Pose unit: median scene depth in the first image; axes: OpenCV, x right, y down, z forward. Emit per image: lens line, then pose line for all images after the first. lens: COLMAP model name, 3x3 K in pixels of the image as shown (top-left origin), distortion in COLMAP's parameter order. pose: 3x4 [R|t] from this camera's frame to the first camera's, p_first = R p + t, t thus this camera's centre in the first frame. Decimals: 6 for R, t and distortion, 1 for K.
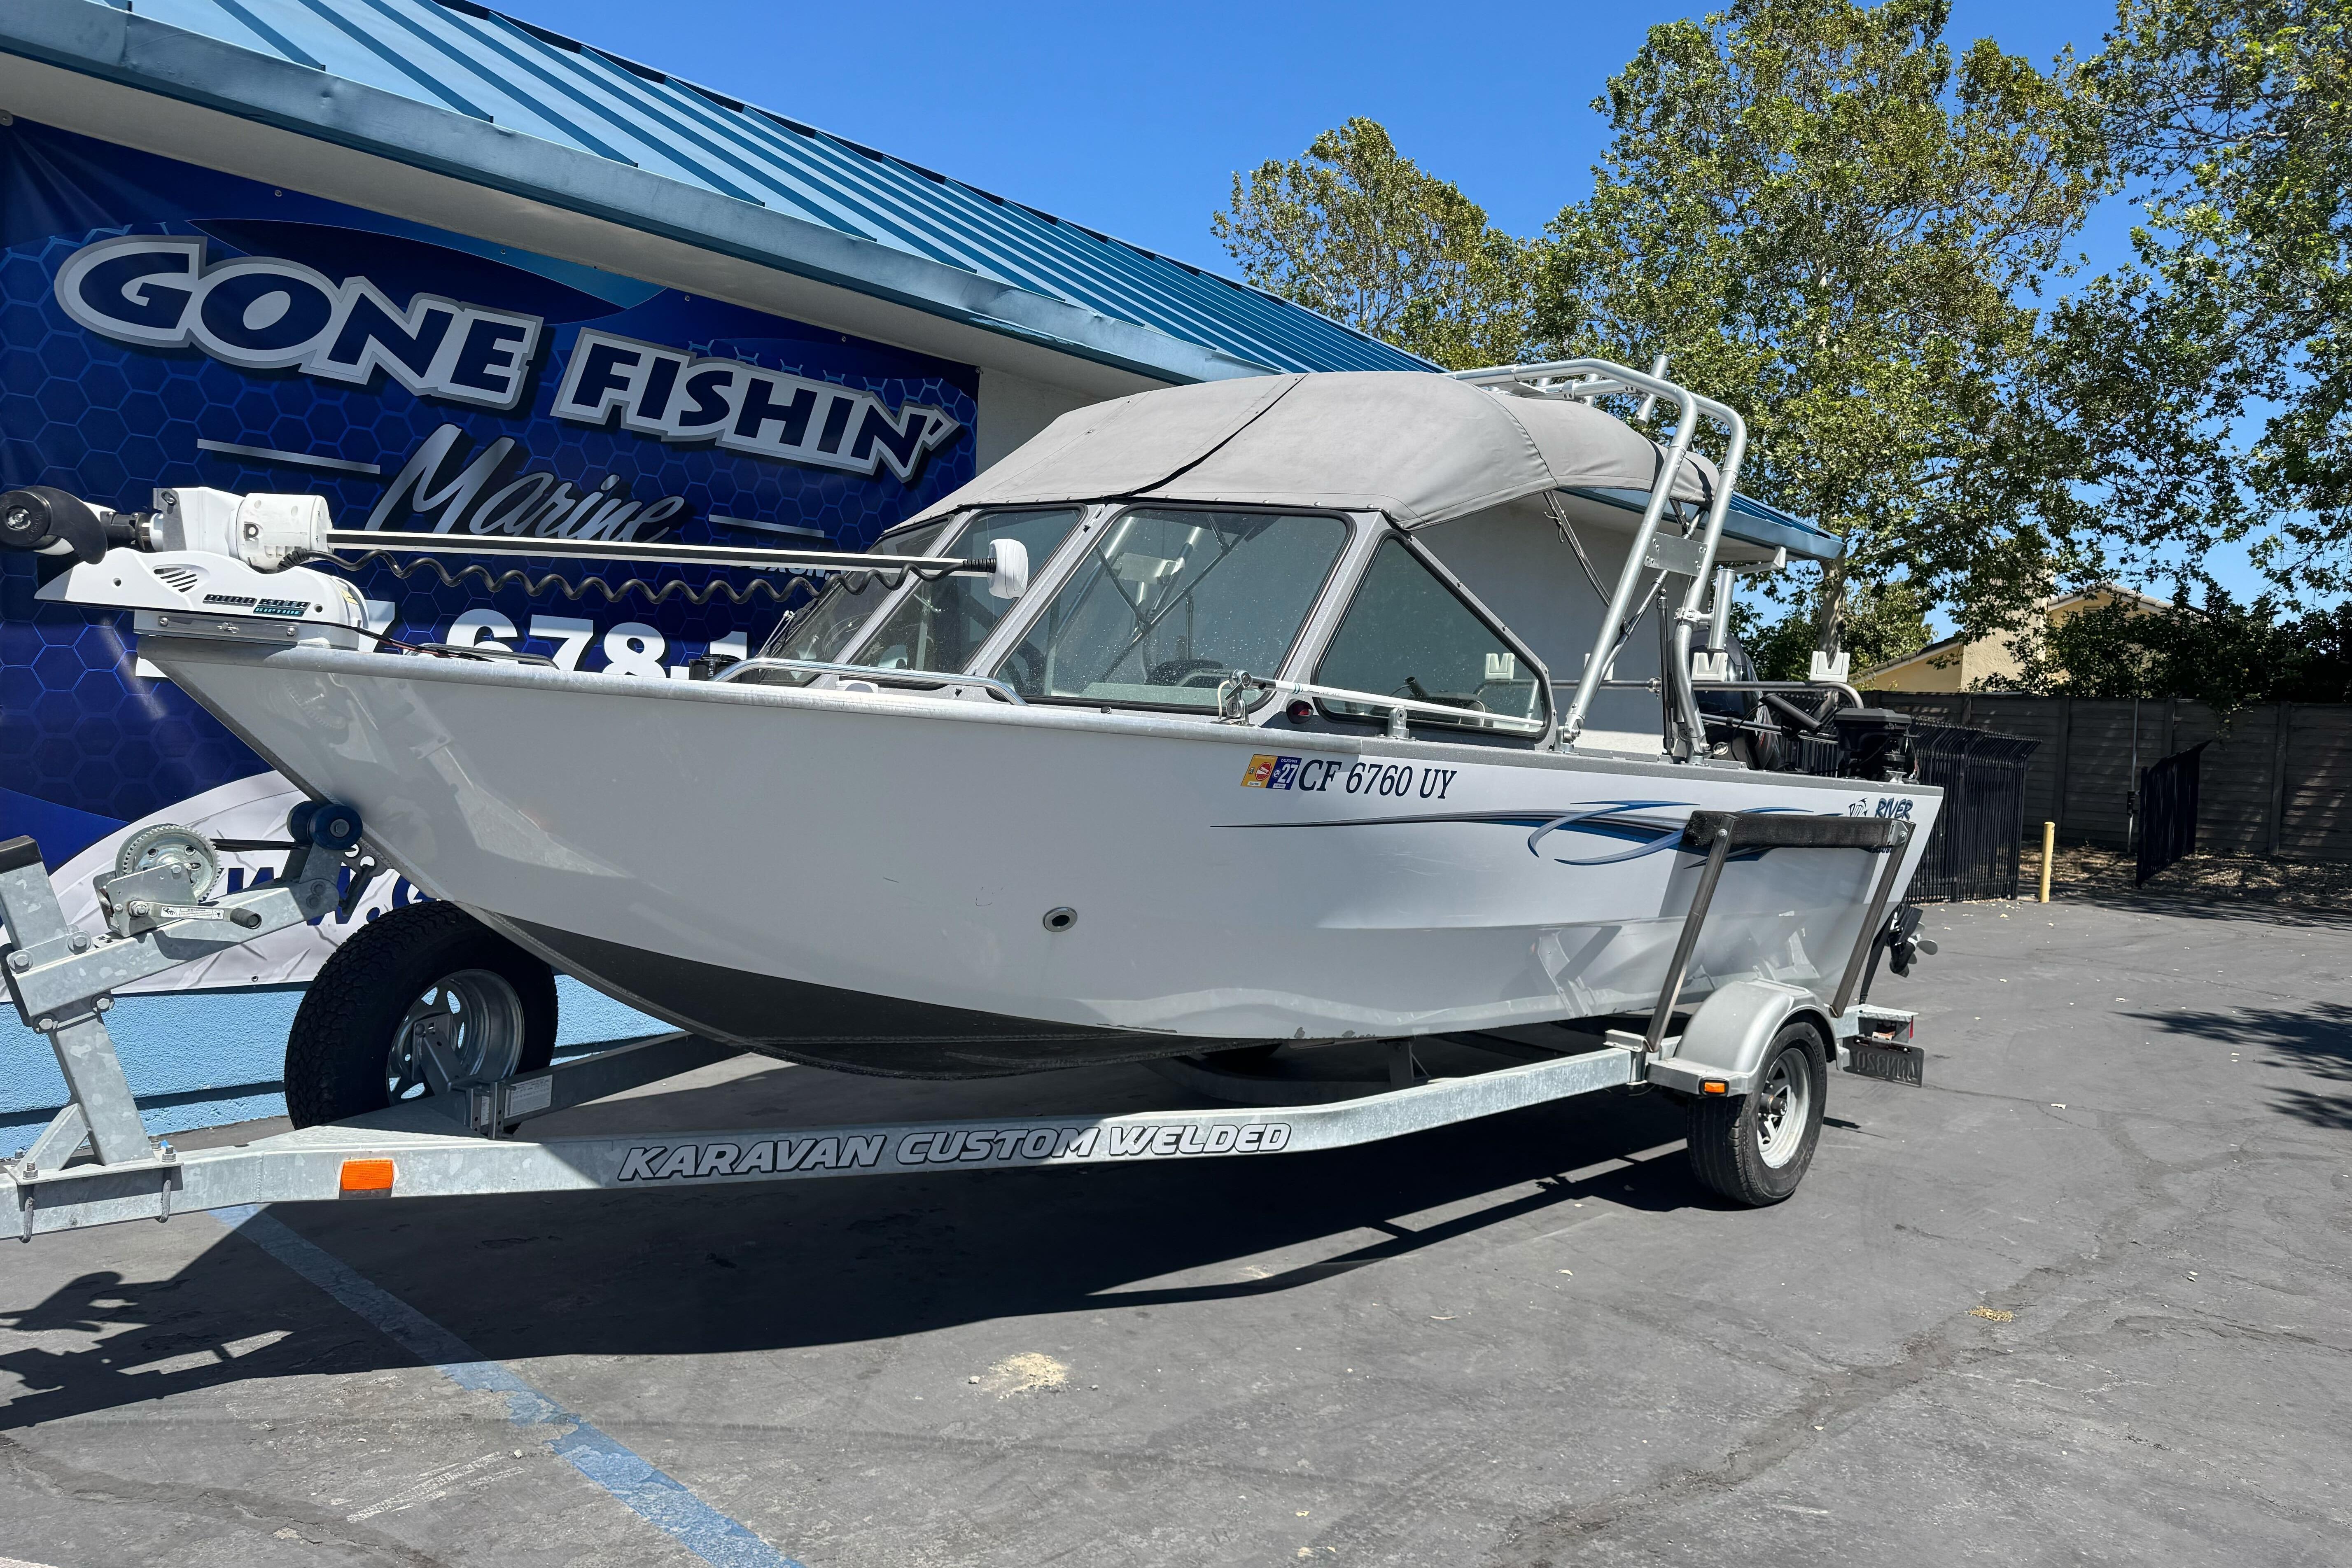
lens RADIAL K [[1644.2, 0, 1164.1], [0, 1644.2, 769.3], [0, 0, 1]] dist [0.152540, -0.298392]
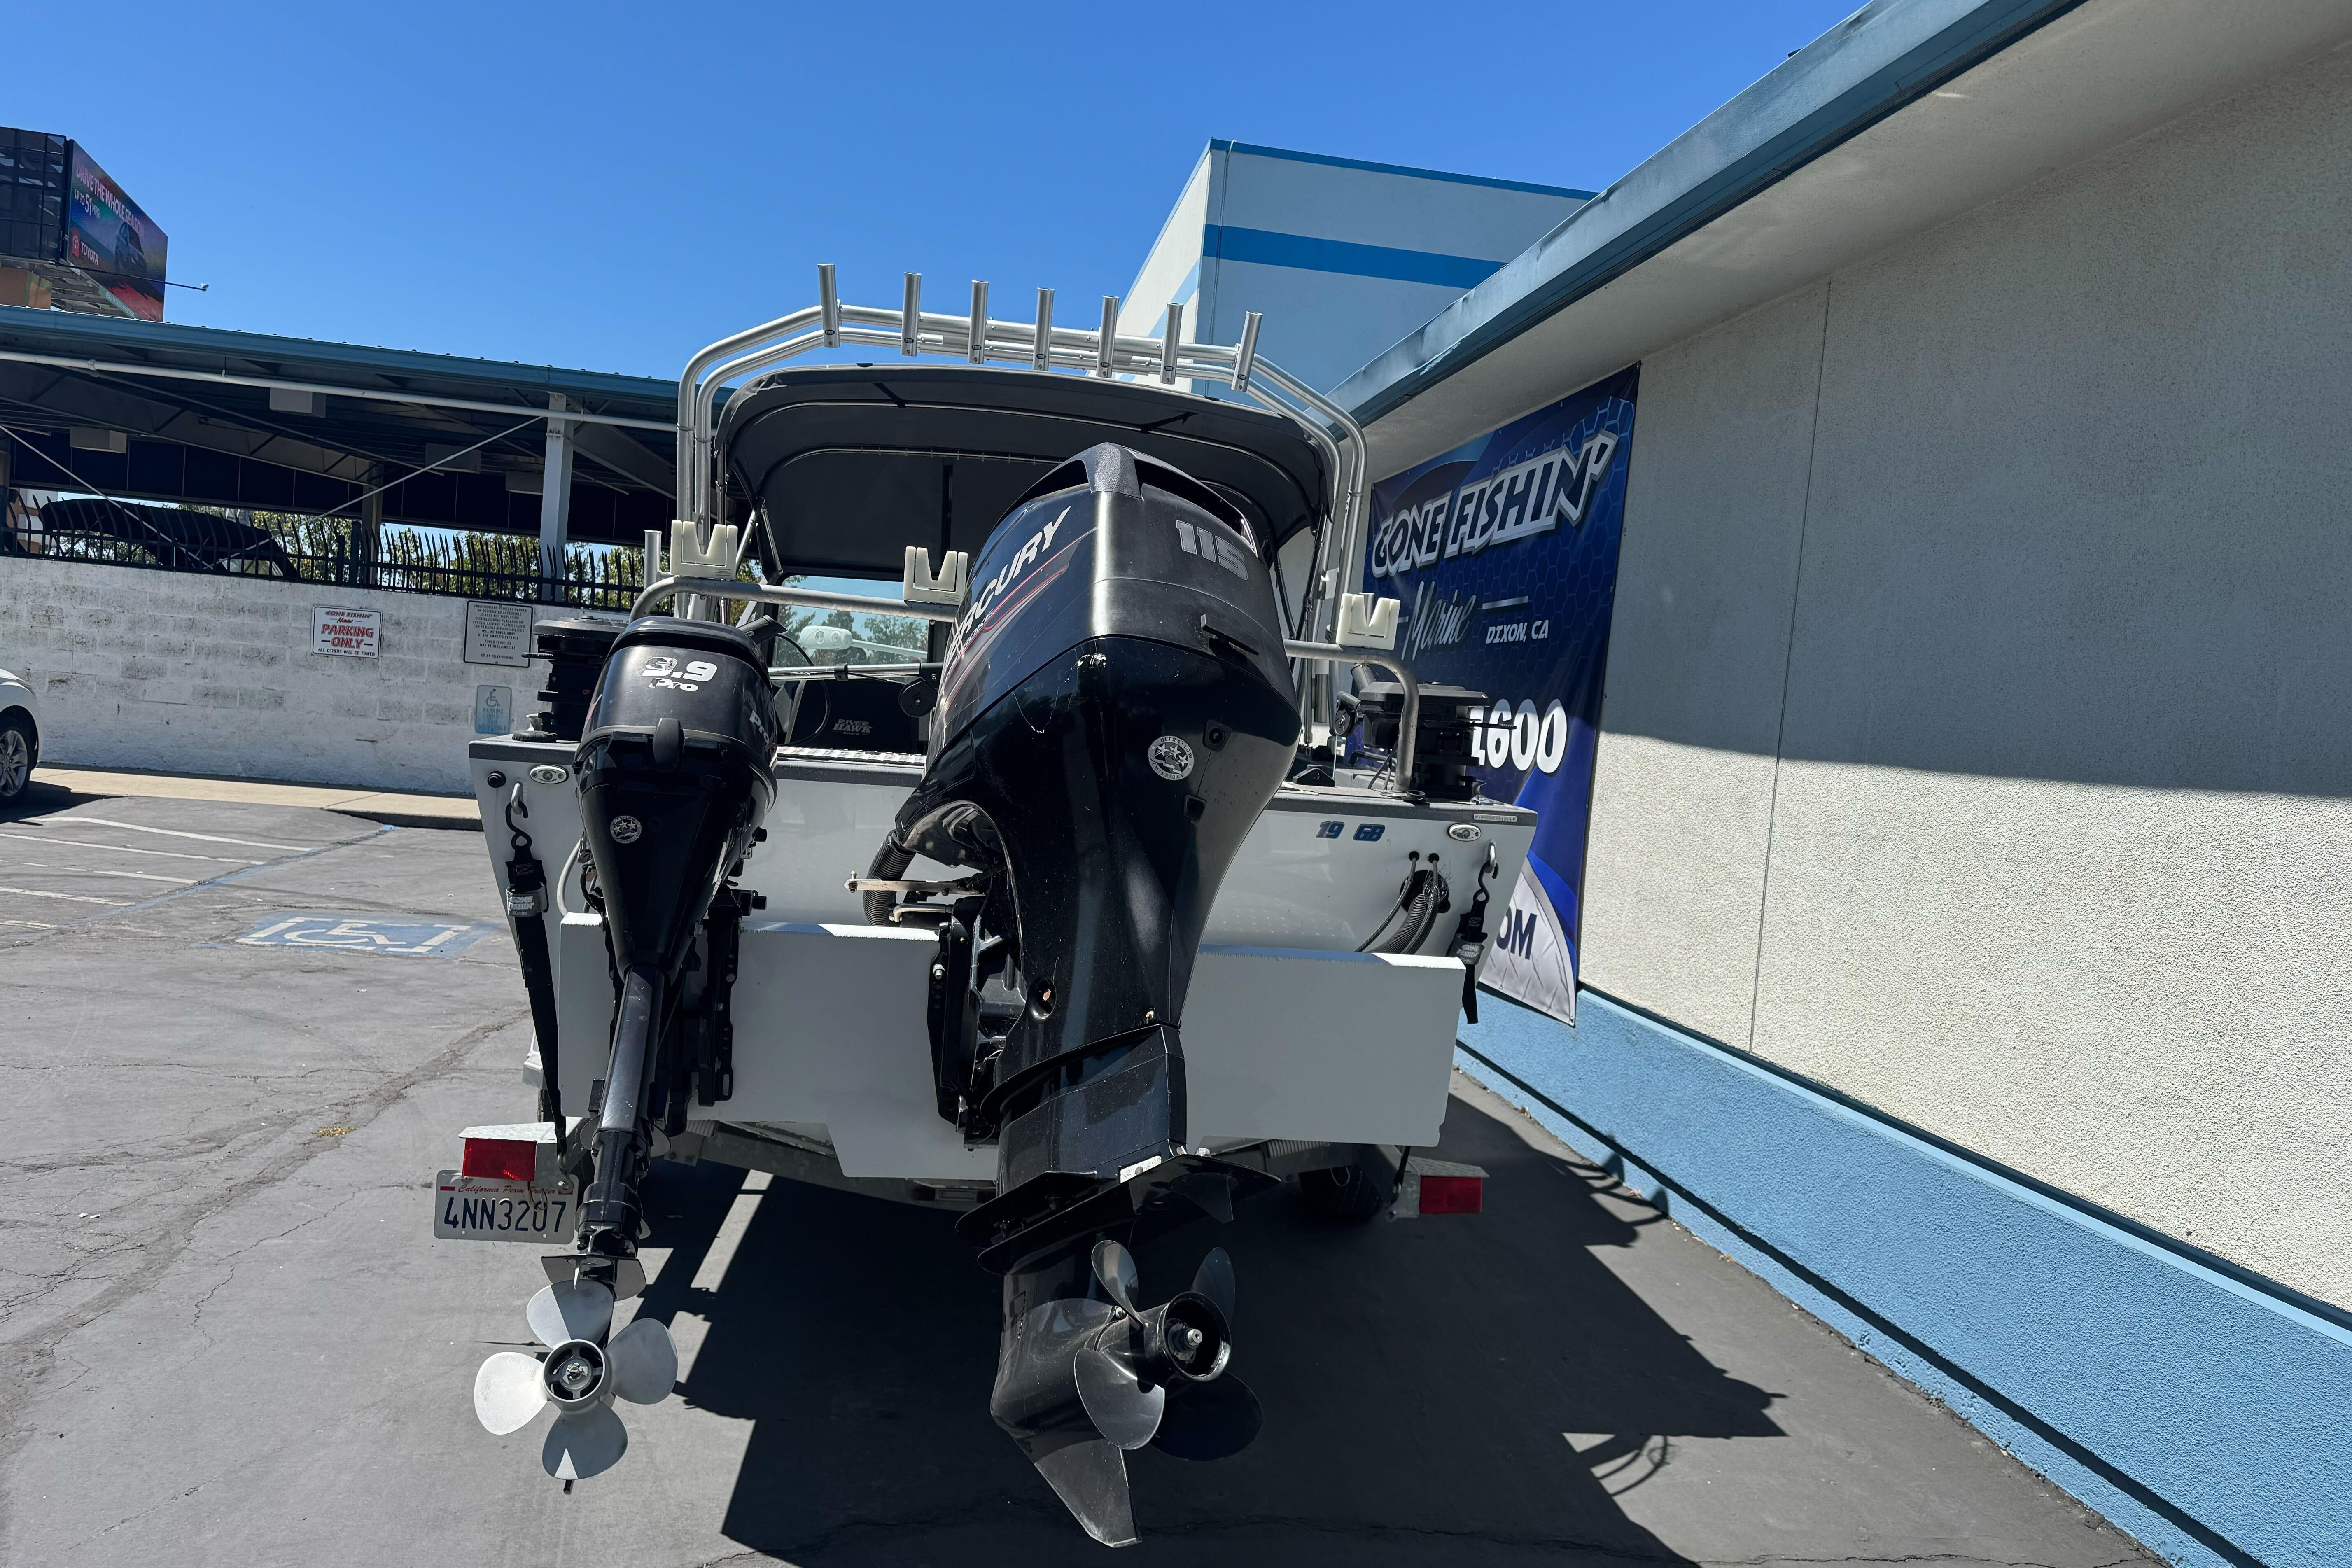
lens RADIAL K [[1648.3, 0, 1174.9], [0, 1648.3, 807.3], [0, 0, 1]] dist [0.071878, -0.097344]
pose [[-0.629519, -0.061272, -0.774565, 0.857085], [-0.142857, 0.989019, 0.037869, -0.024735], [0.763739, 0.134492, -0.631359, 1.767257]]
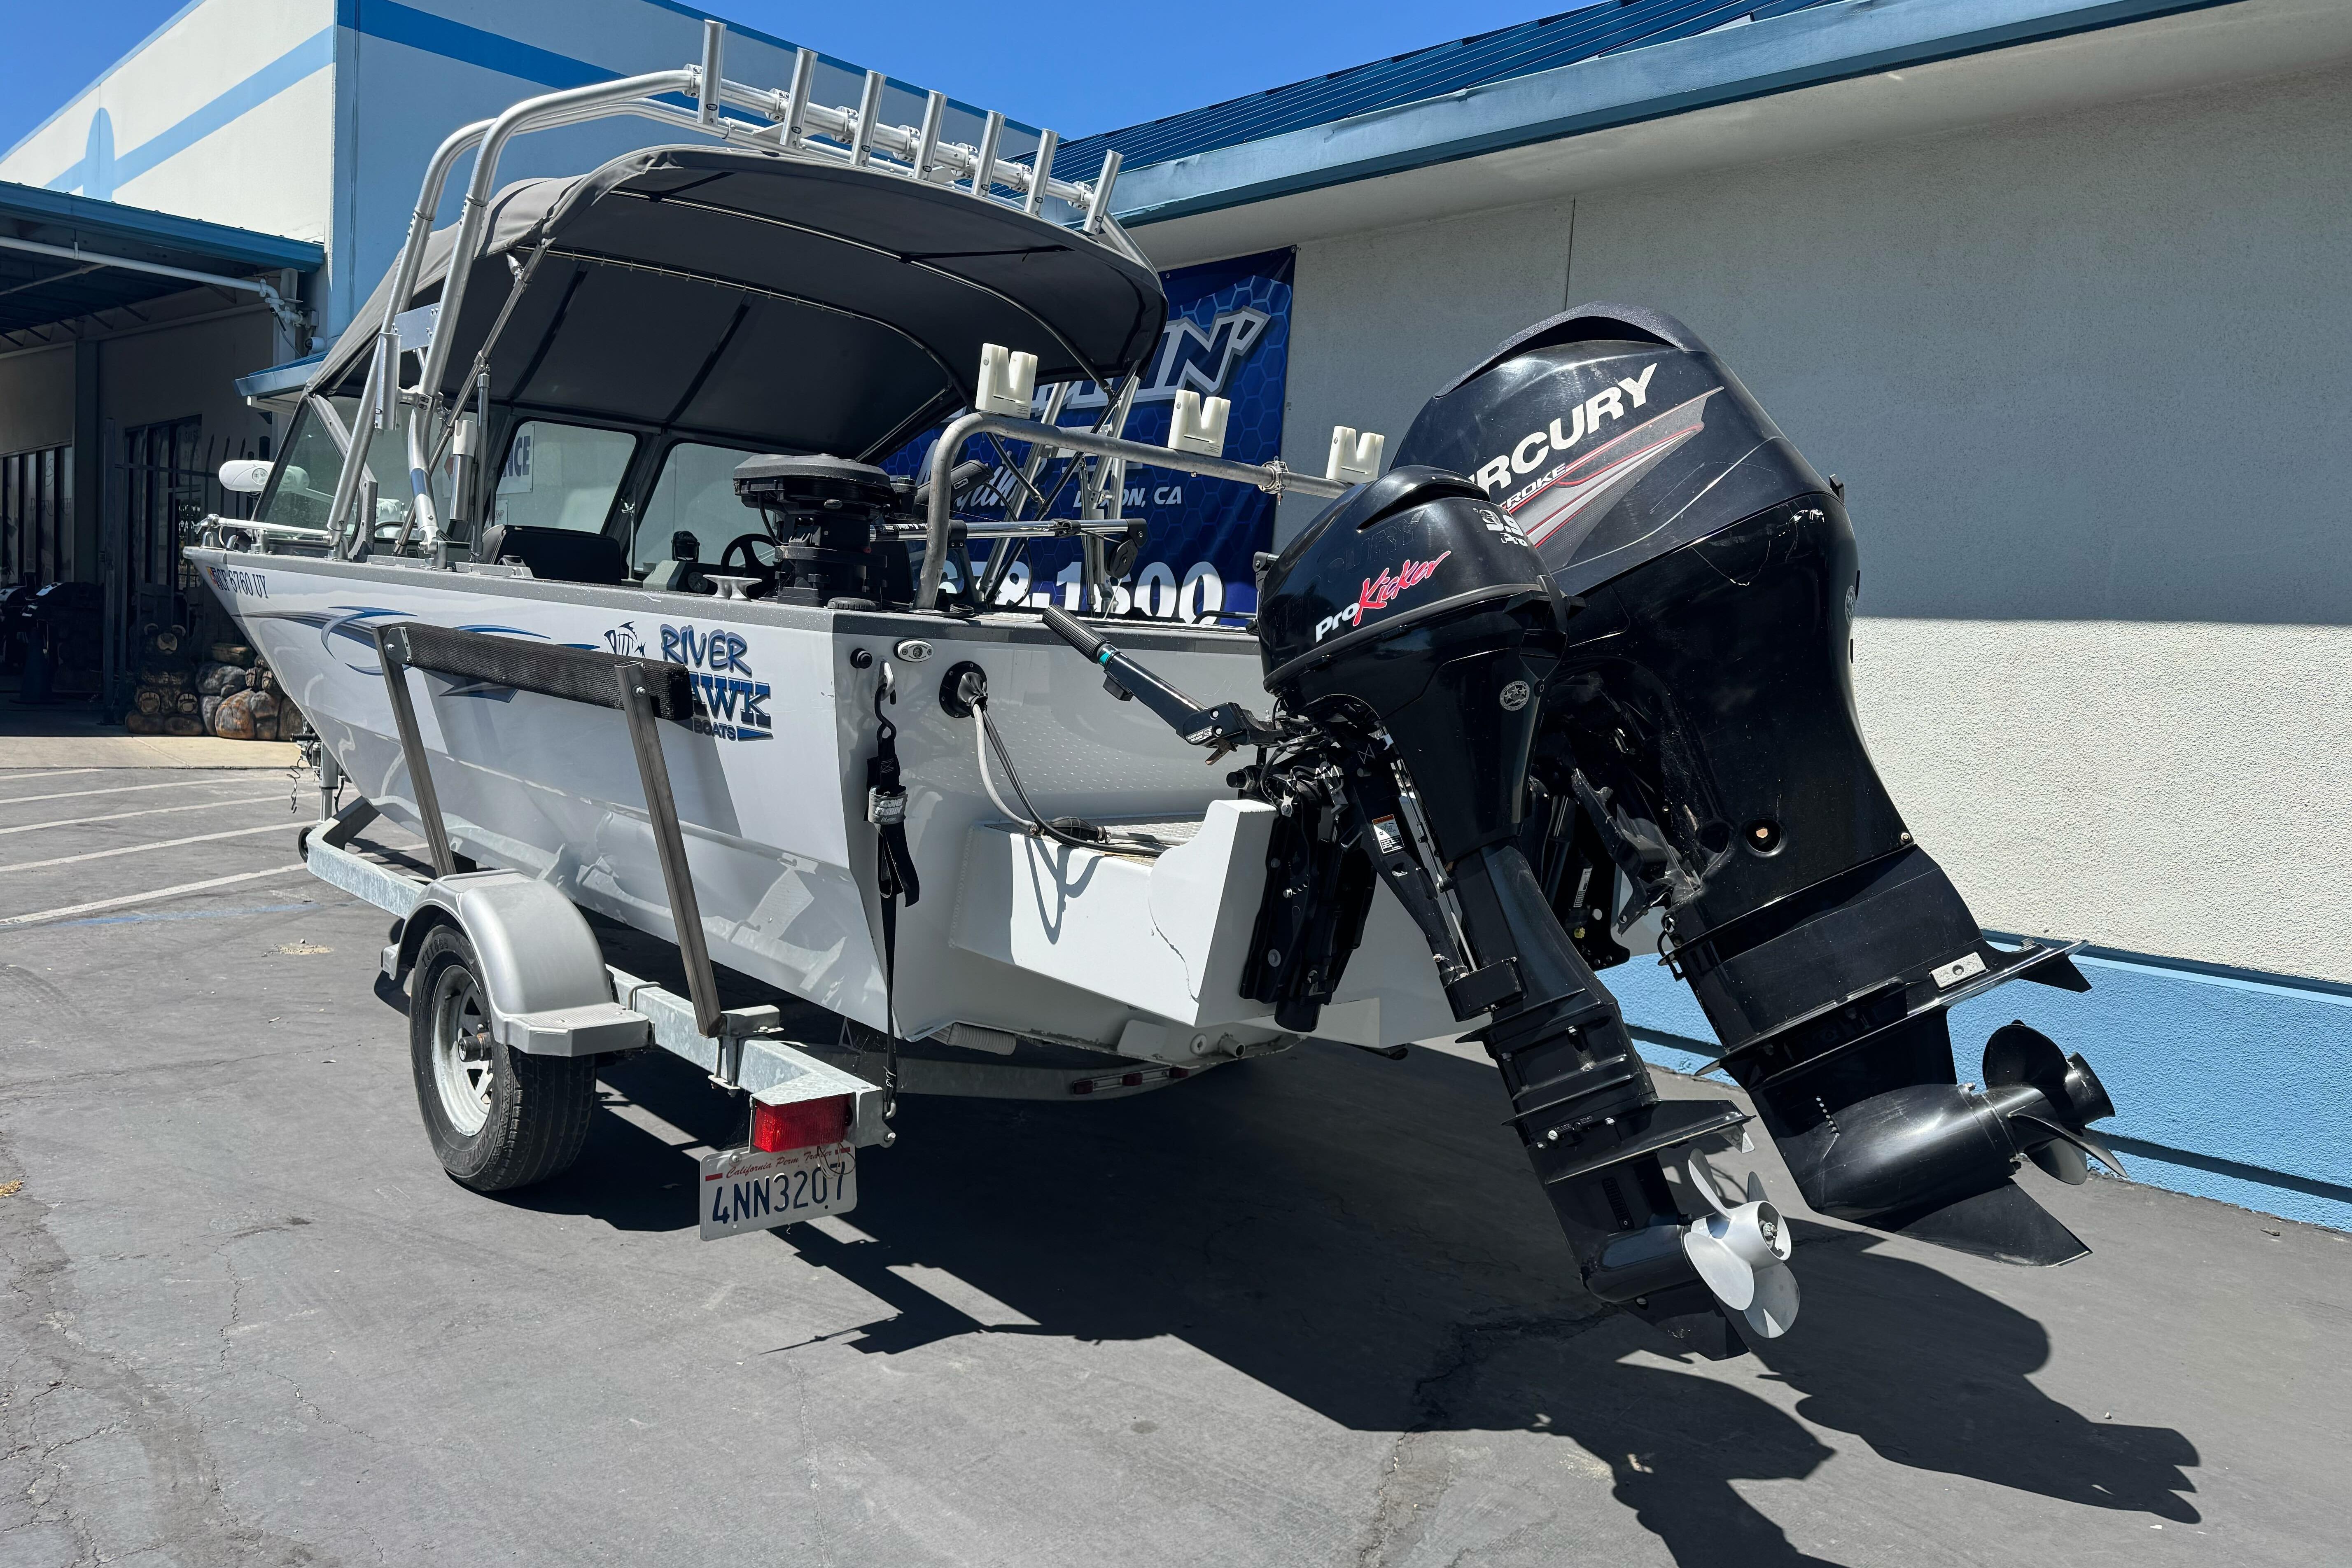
lens RADIAL K [[1648.3, 0, 1174.9], [0, 1648.3, 807.3], [0, 0, 1]] dist [0.071878, -0.097344]
pose [[-0.060032, 0.033401, -0.997637, 1.031242], [-0.098690, 0.994345, 0.039229, 0.041879], [0.993306, 0.100812, -0.056396, 1.301403]]
